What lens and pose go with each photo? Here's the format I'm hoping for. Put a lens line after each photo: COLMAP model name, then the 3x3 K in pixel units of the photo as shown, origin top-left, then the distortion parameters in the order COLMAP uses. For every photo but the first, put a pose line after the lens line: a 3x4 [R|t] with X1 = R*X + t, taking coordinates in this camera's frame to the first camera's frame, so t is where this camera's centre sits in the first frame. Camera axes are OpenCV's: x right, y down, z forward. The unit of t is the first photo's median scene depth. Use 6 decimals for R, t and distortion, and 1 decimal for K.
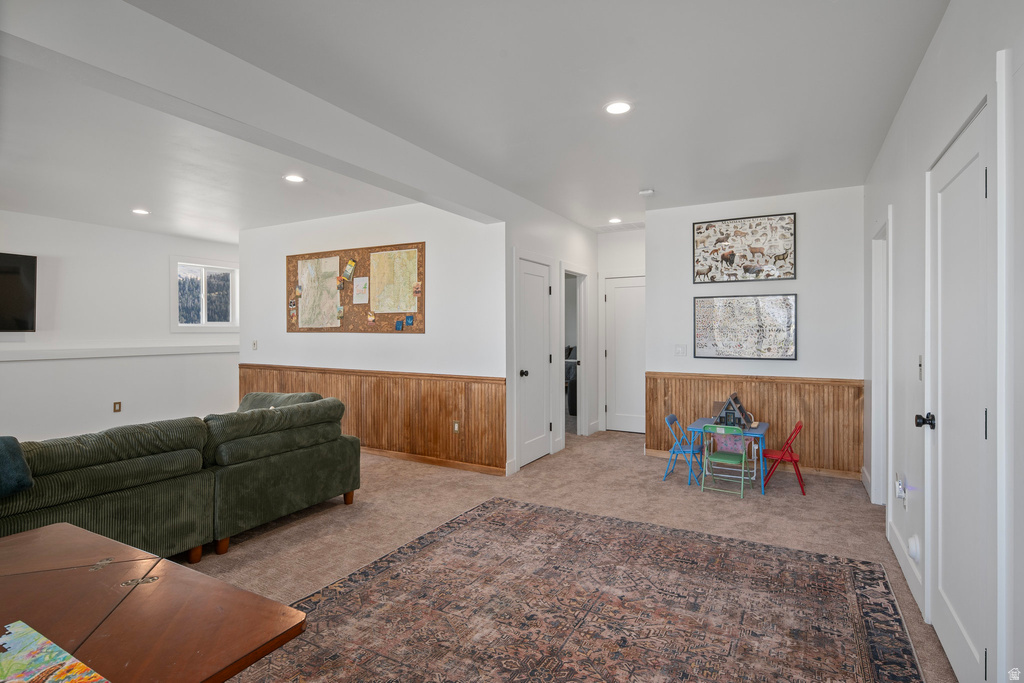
lens RADIAL K [[505.4, 0, 519.2], [0, 505.4, 342.4], [0, 0, 1]] dist [0.002234, -0.000368]
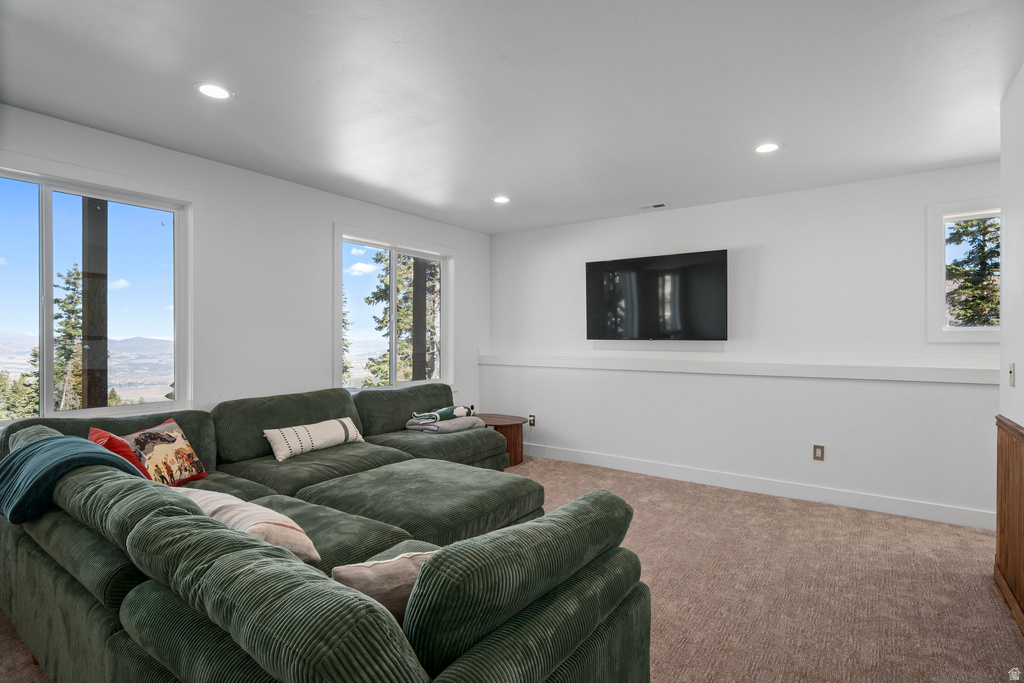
lens RADIAL K [[505.4, 0, 519.2], [0, 505.4, 342.4], [0, 0, 1]] dist [0.002234, -0.000368]
pose [[-0.112996, 0.000905, -0.993595, -0.179247], [-0.026307, 0.999646, 0.003902, -0.024018], [0.993247, 0.026579, -0.112932, 1.477167]]
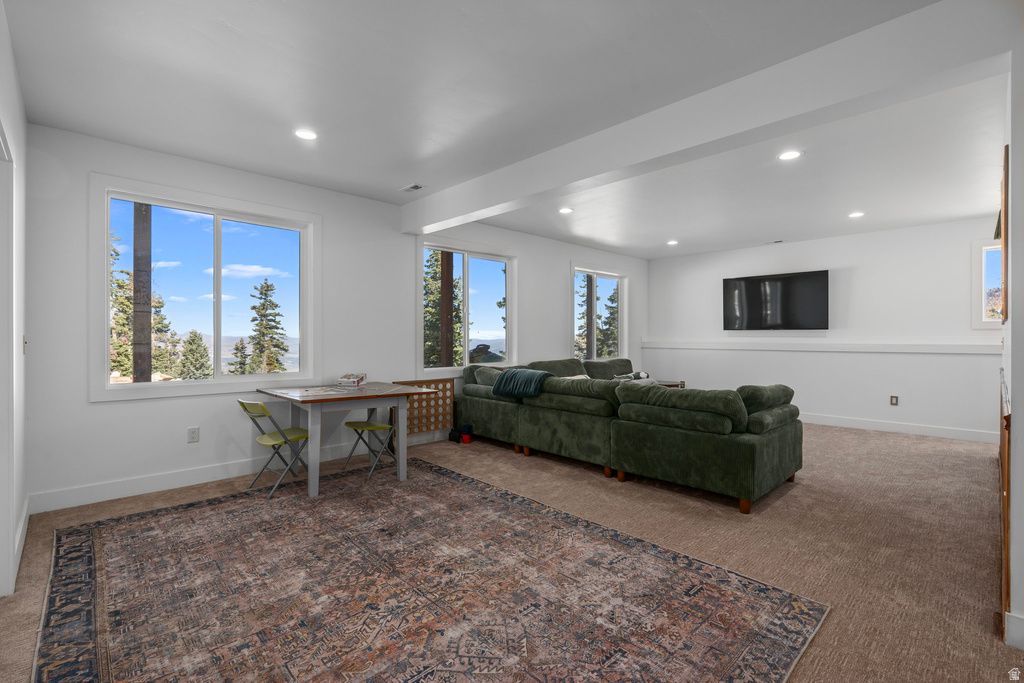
lens RADIAL K [[464.4, 0, 512.0], [0, 464.4, 341.5], [0, 0, 1]] dist [-0.000743, 0.000125]
pose [[-0.300945, 0.006613, -0.953618, 0.771805], [-0.021680, 0.999670, 0.013775, 0.020958], [0.953395, 0.024820, -0.300703, 1.163429]]
